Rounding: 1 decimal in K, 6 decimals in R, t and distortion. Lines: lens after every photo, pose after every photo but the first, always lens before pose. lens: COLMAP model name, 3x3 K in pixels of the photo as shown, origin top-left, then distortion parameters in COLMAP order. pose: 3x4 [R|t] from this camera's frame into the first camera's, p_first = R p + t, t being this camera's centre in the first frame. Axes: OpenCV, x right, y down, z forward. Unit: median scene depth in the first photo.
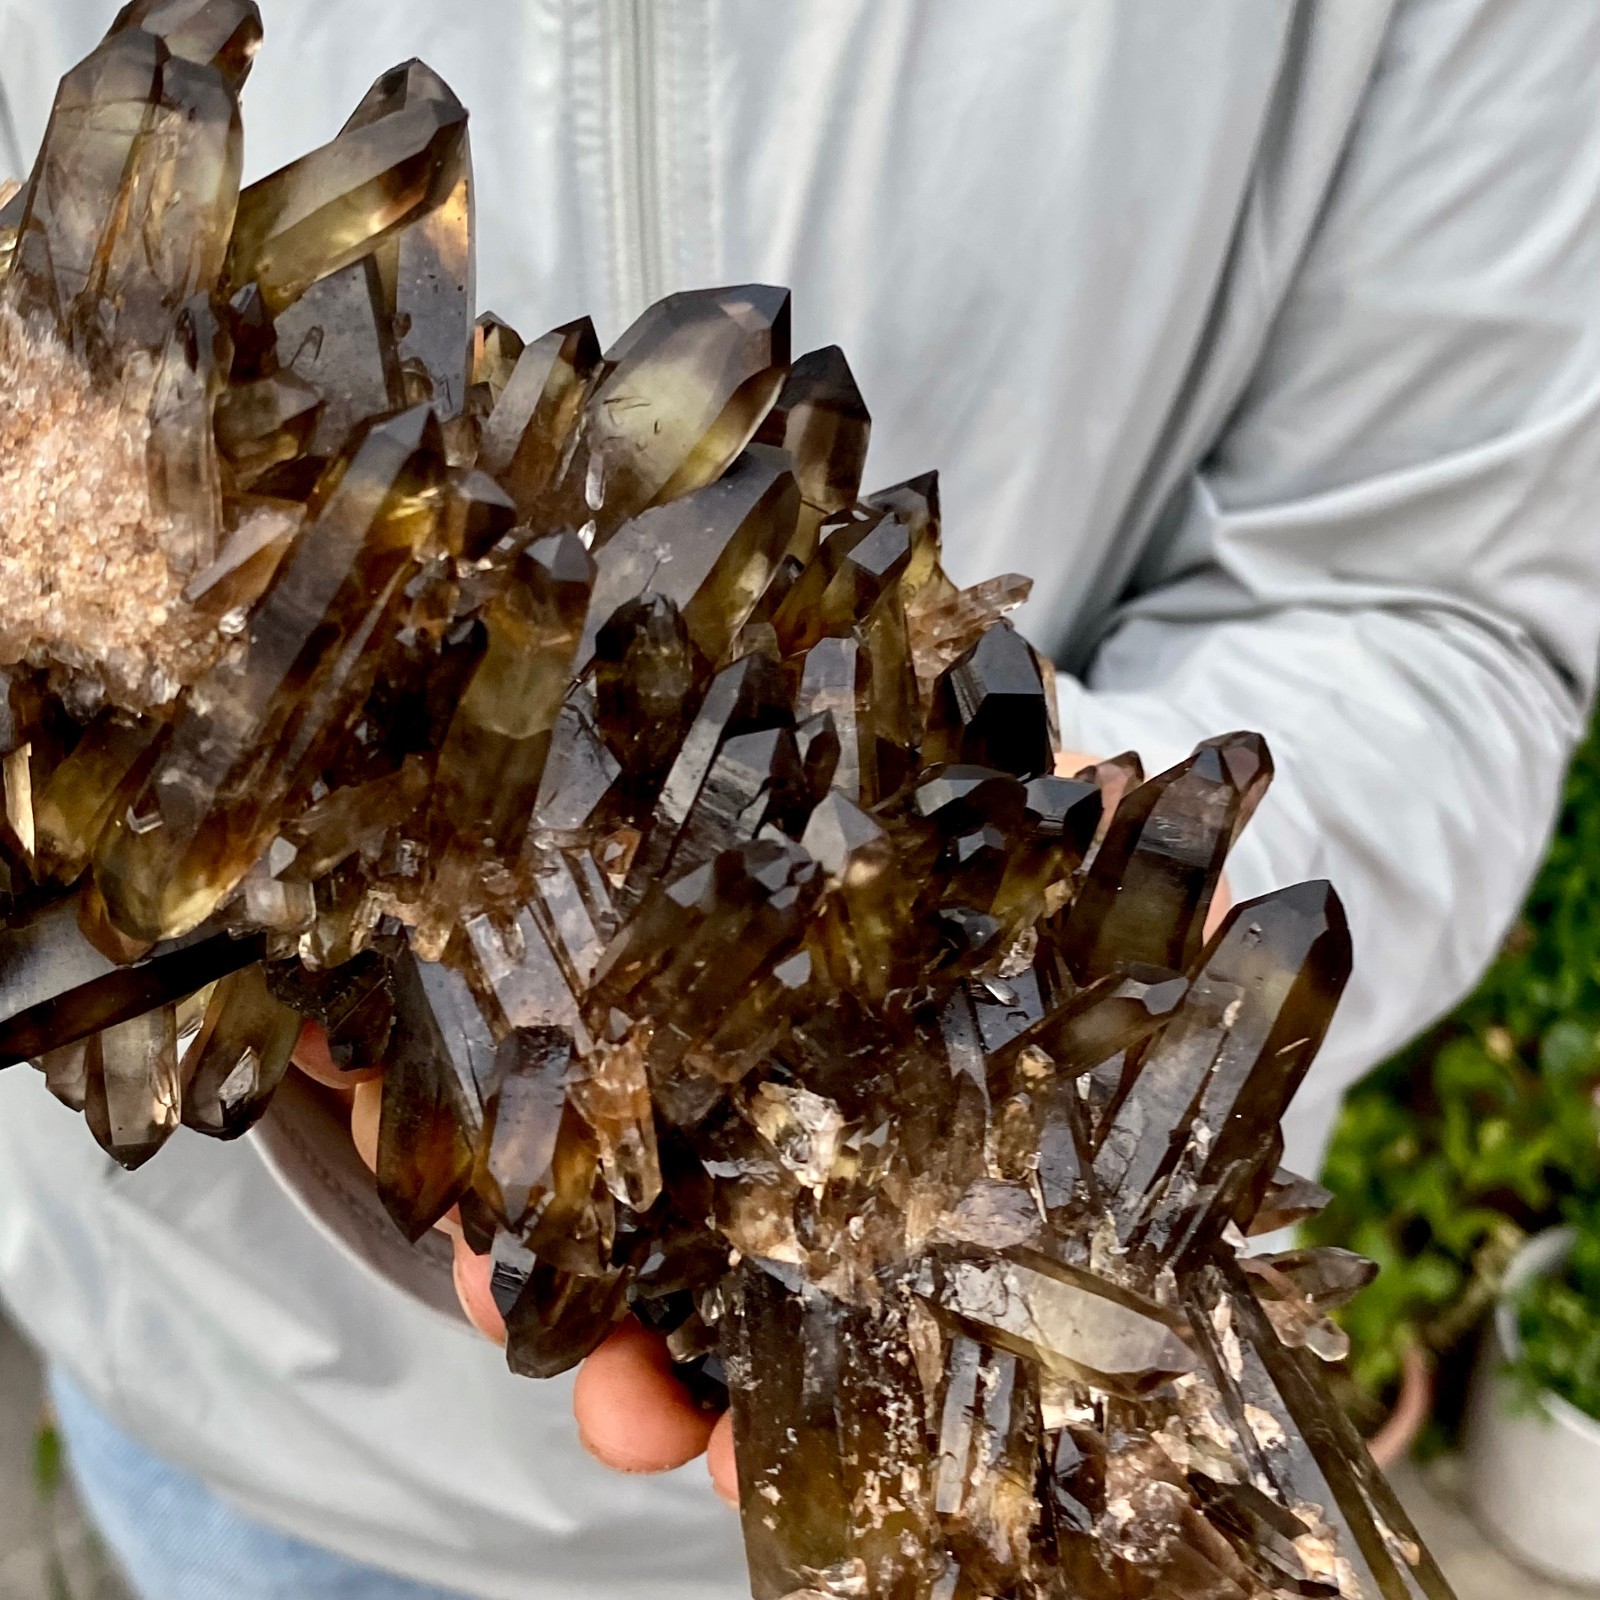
lens RADIAL K [[2336.9, 0, 840.1], [0, 2336.9, 805.9], [0, 0, 1]] dist [0.113024, 0.000000]
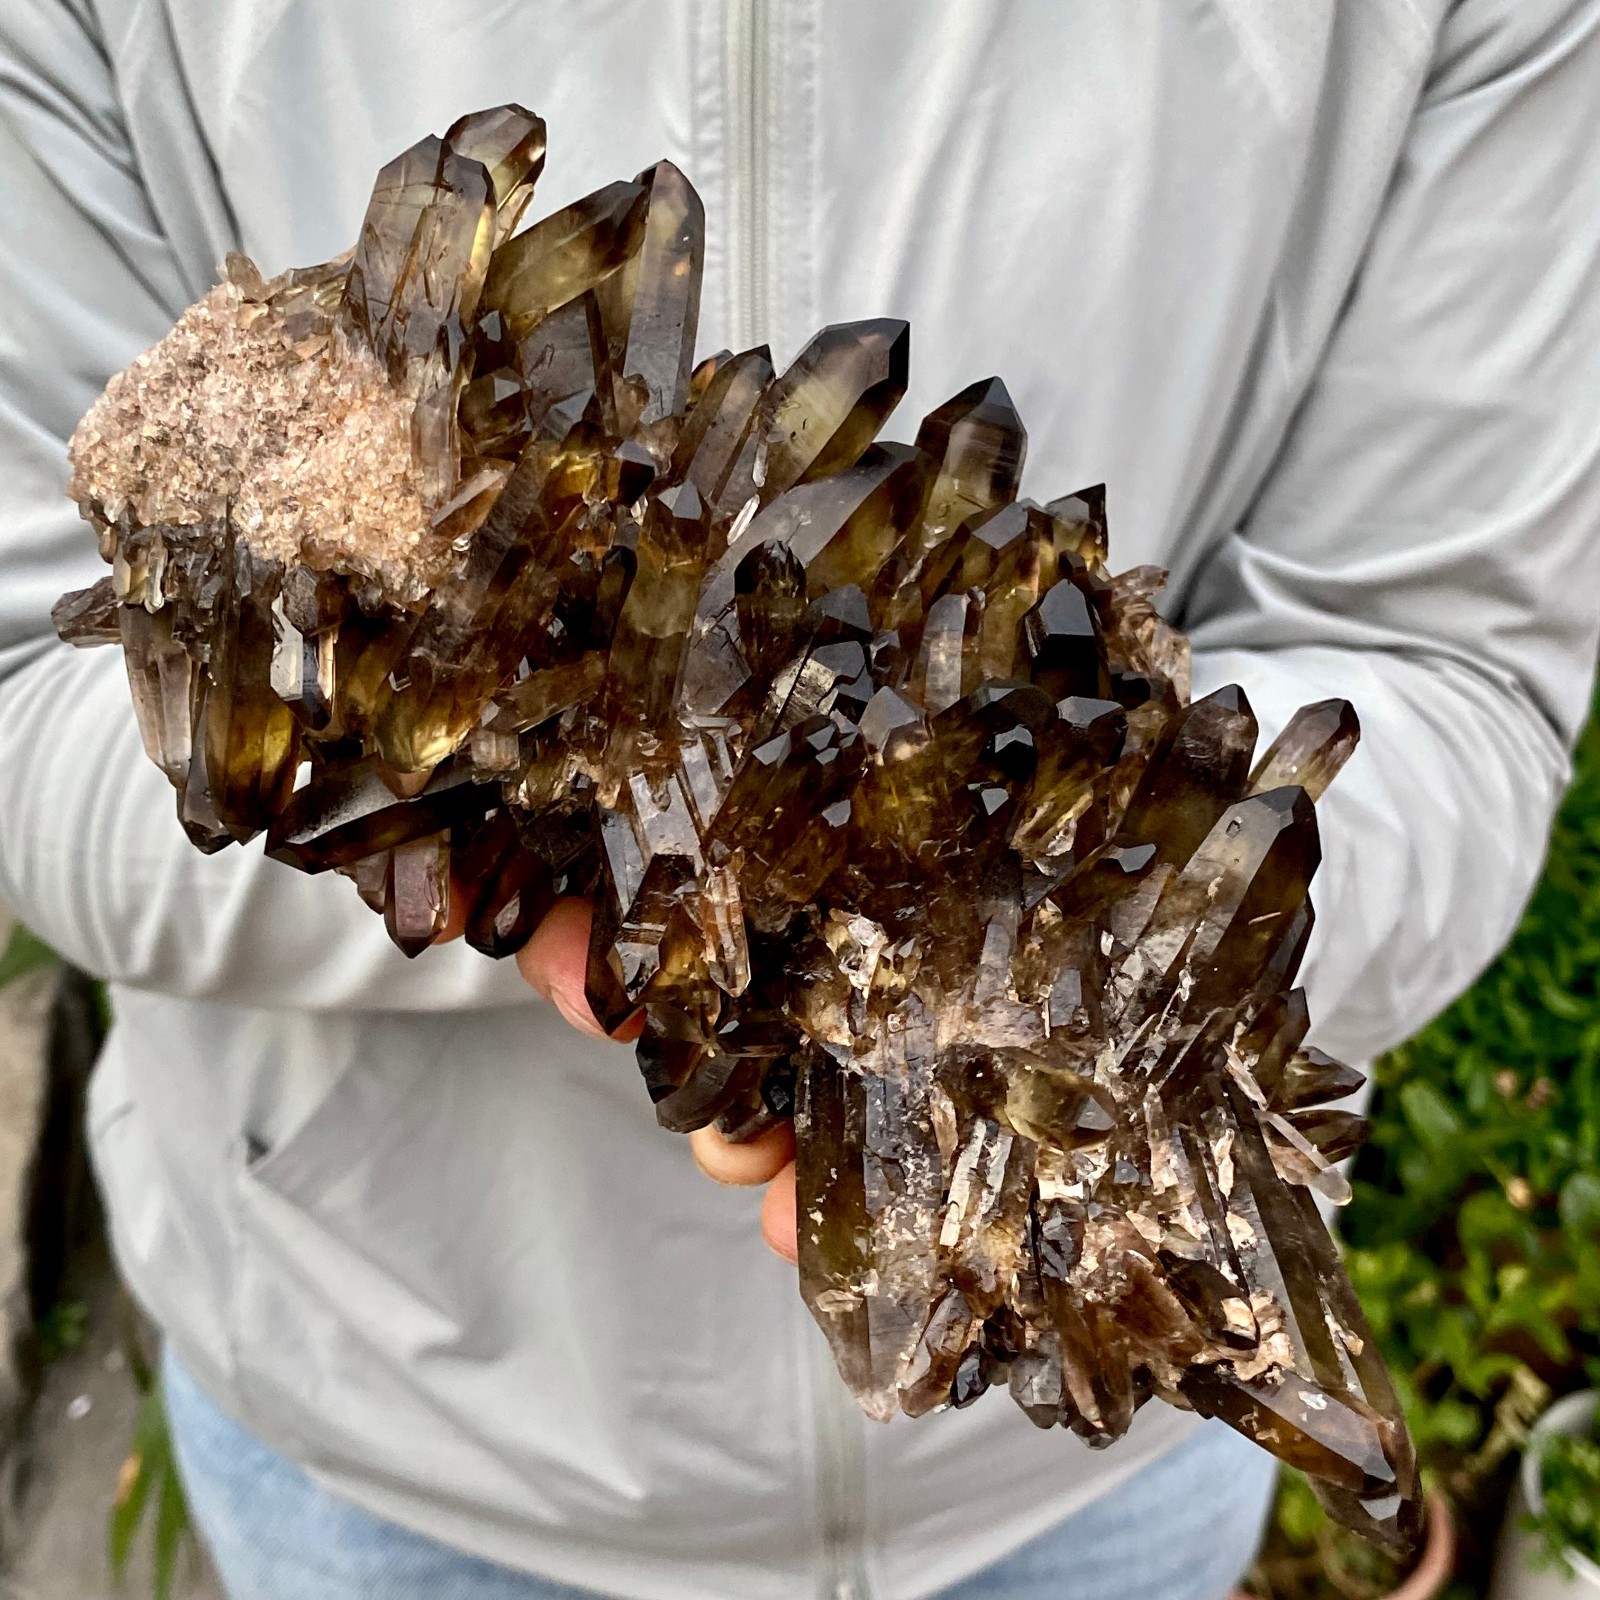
lens RADIAL K [[2336.9, 0, 832.6], [0, 2336.9, 806.8], [0, 0, 1]] dist [0.113024, 0.000000]
pose [[0.962456, 0.046220, -0.267474, 0.315853], [-0.061876, 0.996811, -0.050397, 0.126167], [0.264292, 0.065055, 0.962246, -0.274173]]
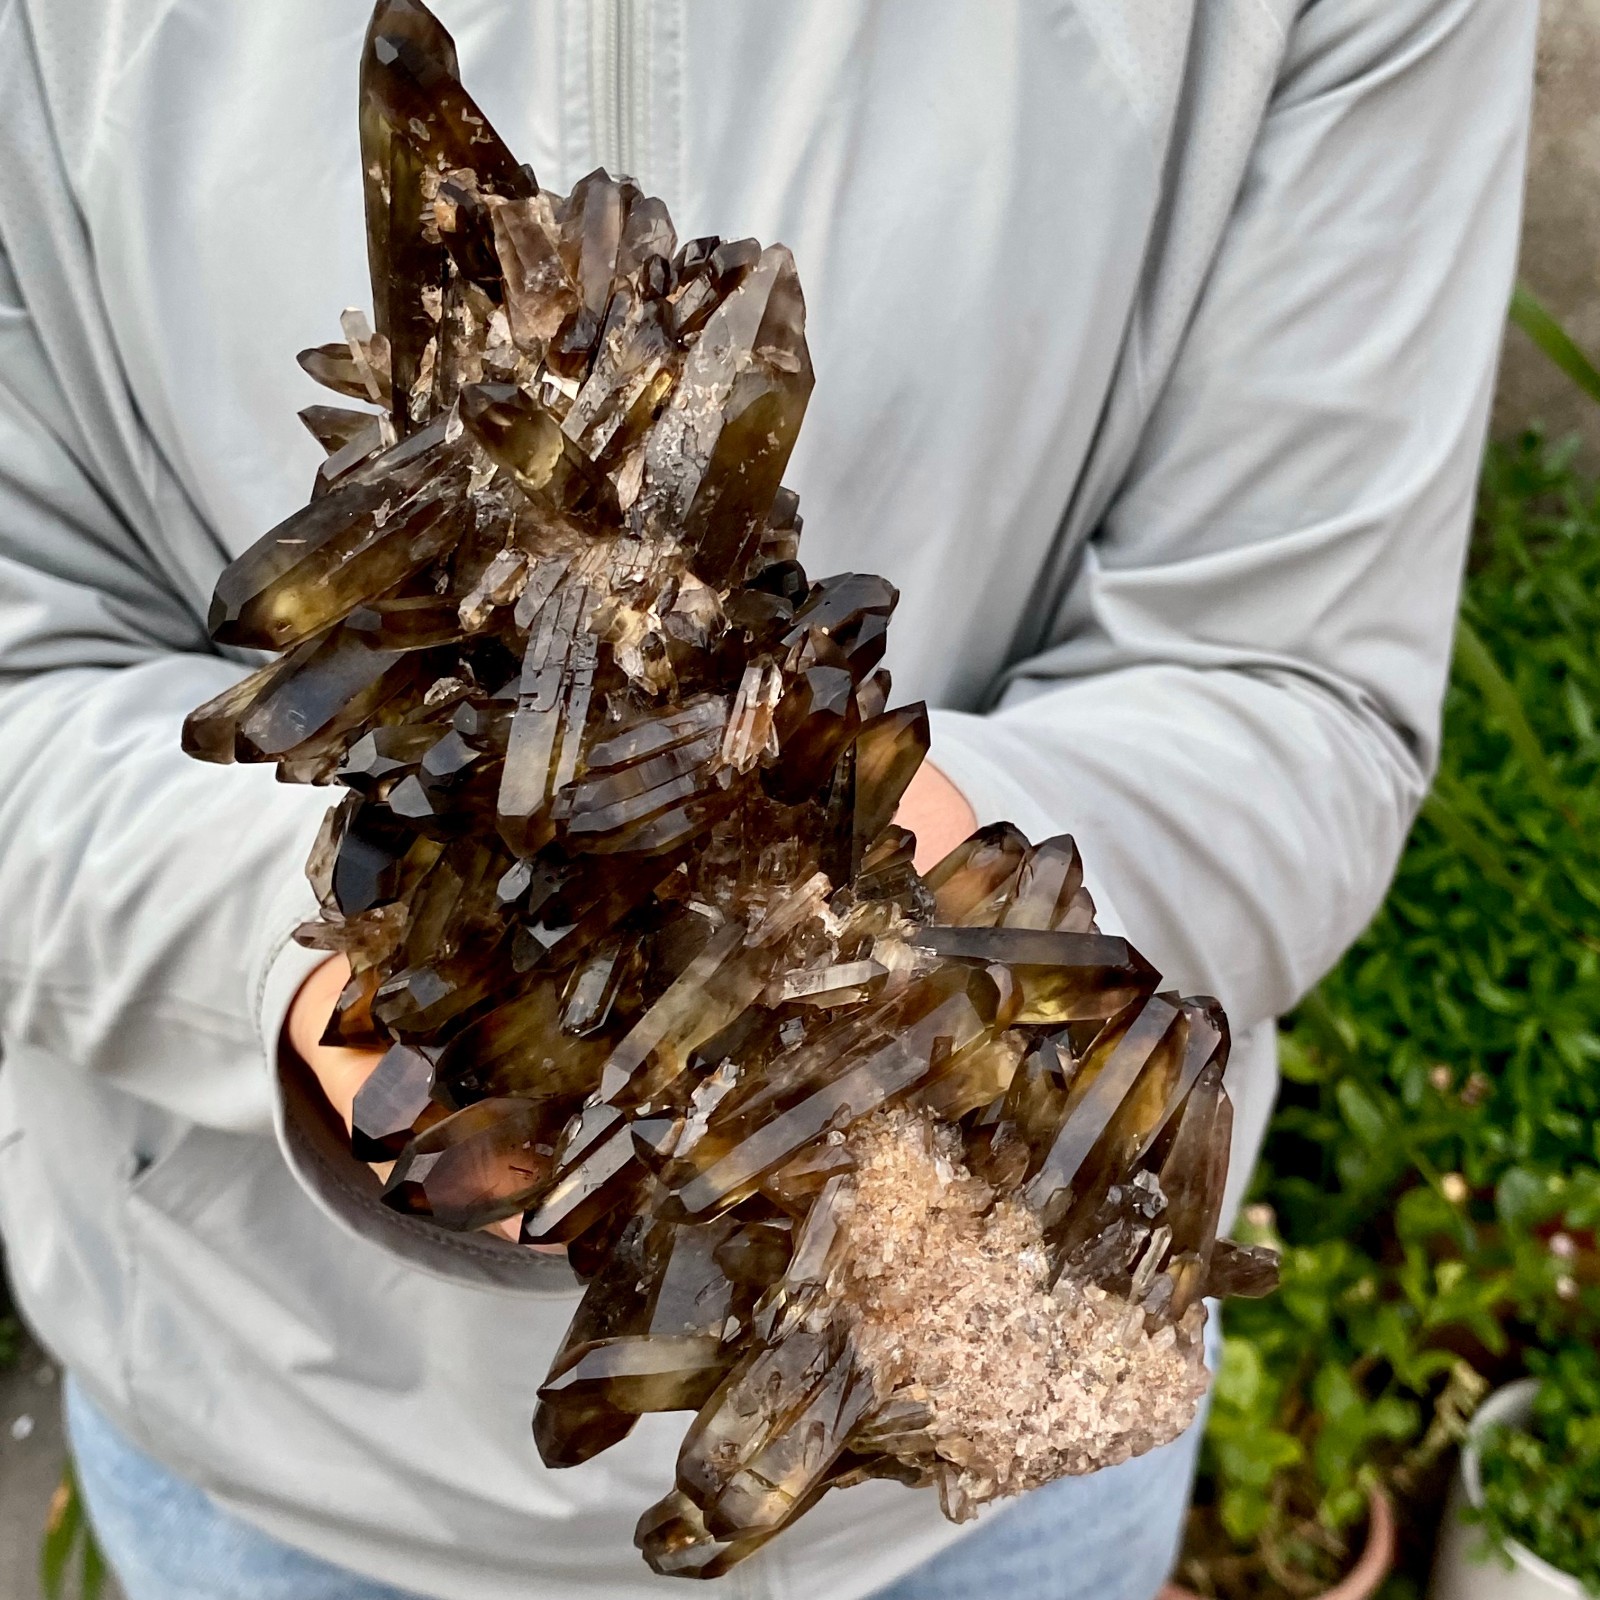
lens RADIAL K [[2336.9, 0, 814.1], [0, 2336.9, 823.5], [0, 0, 1]] dist [0.113024, 0.000000]
pose [[-0.886895, -0.440951, -0.137765, 0.041303], [0.435396, -0.897529, 0.069798, -0.008108], [-0.154426, 0.001921, 0.988003, -0.412796]]
